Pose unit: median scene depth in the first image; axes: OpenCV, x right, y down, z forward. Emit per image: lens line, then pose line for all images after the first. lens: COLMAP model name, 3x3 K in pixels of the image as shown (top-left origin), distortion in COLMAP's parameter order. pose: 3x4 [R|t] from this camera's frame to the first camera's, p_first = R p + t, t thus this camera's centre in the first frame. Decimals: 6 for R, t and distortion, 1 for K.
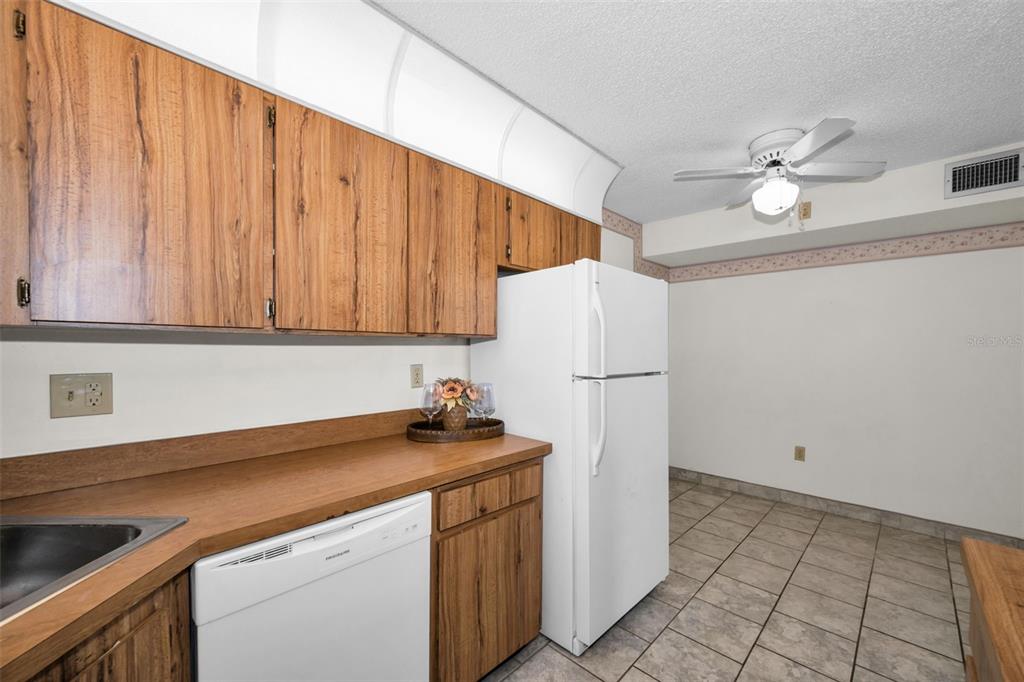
lens RADIAL K [[412.9, 0, 518.2], [0, 412.9, 353.8], [0, 0, 1]] dist [0.001221, 0.000343]
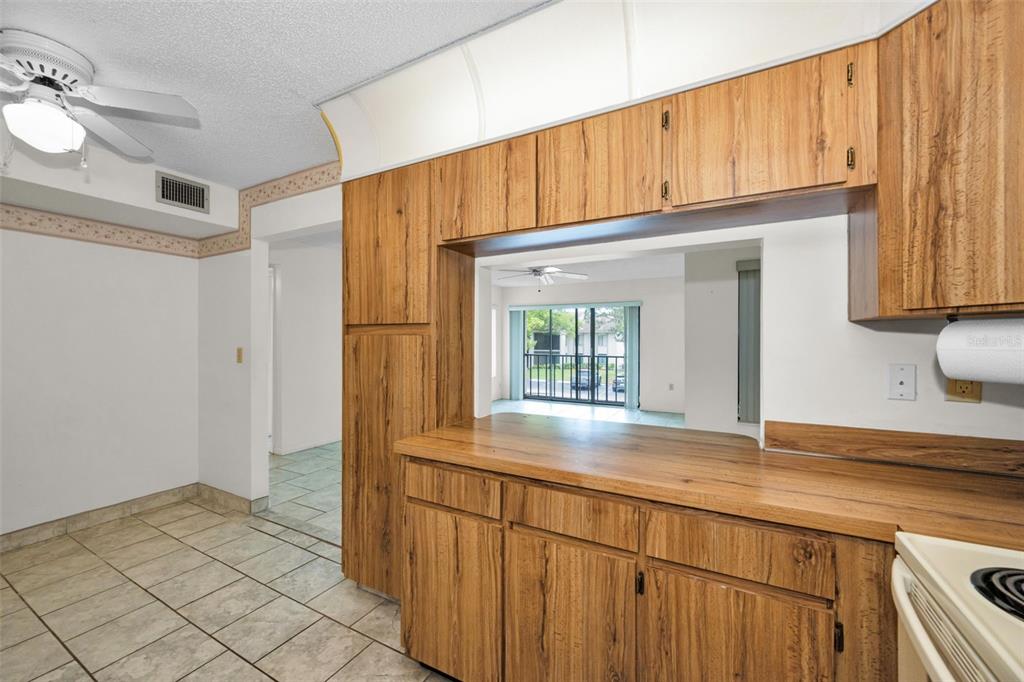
lens RADIAL K [[405.2, 0, 512.9], [0, 405.2, 338.9], [0, 0, 1]] dist [-0.004299, 0.000721]
pose [[-0.260291, -0.003910, 0.965522, -0.421138], [0.015923, 0.999838, 0.008341, 0.002220], [-0.965399, 0.017545, -0.260187, 0.578698]]
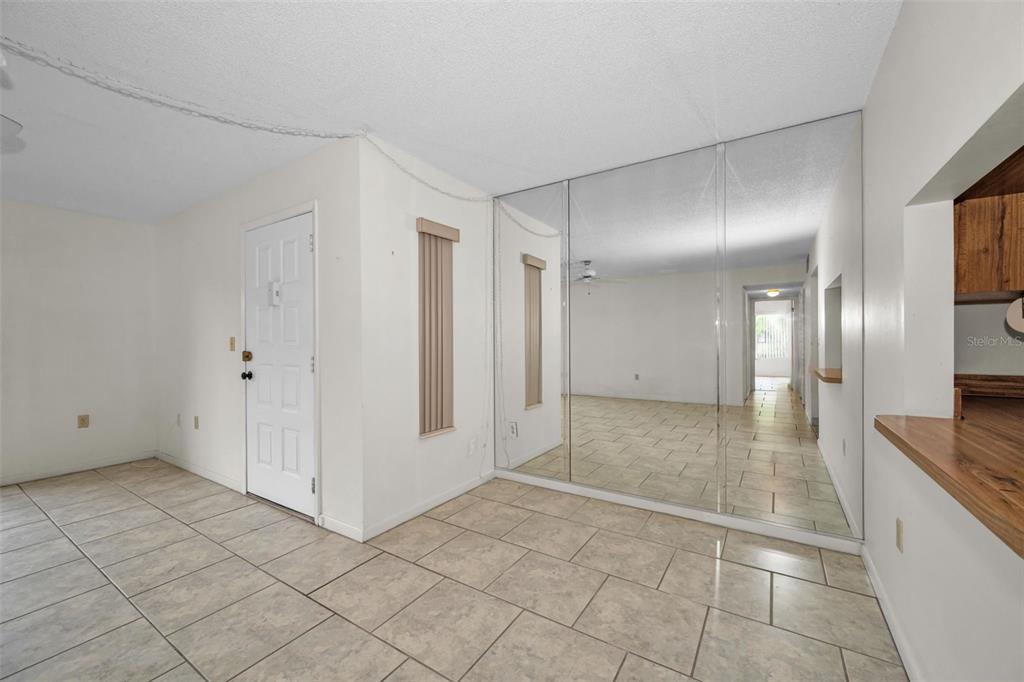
lens RADIAL K [[405.2, 0, 516.5], [0, 405.2, 345.9], [0, 0, 1]] dist [-0.004299, 0.000721]
pose [[-0.983230, 0.002825, -0.182348, 1.493176], [-0.002316, 0.999606, 0.027978, 0.089197], [0.182356, 0.027931, -0.982836, 0.484015]]
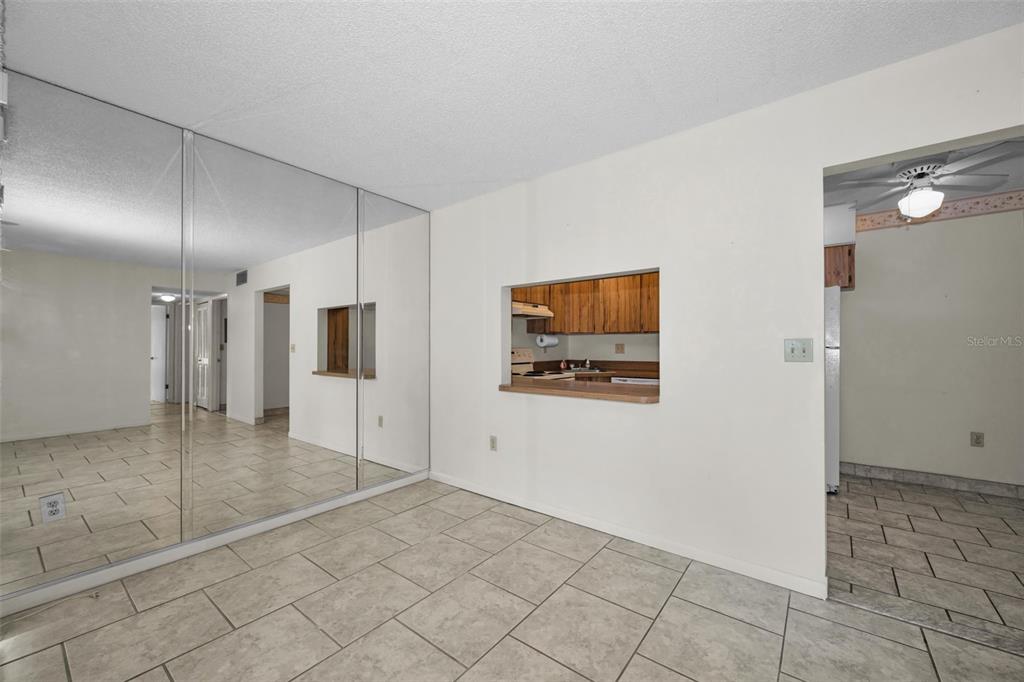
lens RADIAL K [[405.2, 0, 508.7], [0, 405.2, 343.0], [0, 0, 1]] dist [-0.004299, 0.000721]
pose [[0.084353, -0.015776, -0.996311, 2.471515], [-0.017497, 0.999697, -0.017311, 0.105439], [0.996282, 0.018892, 0.084052, -0.430207]]
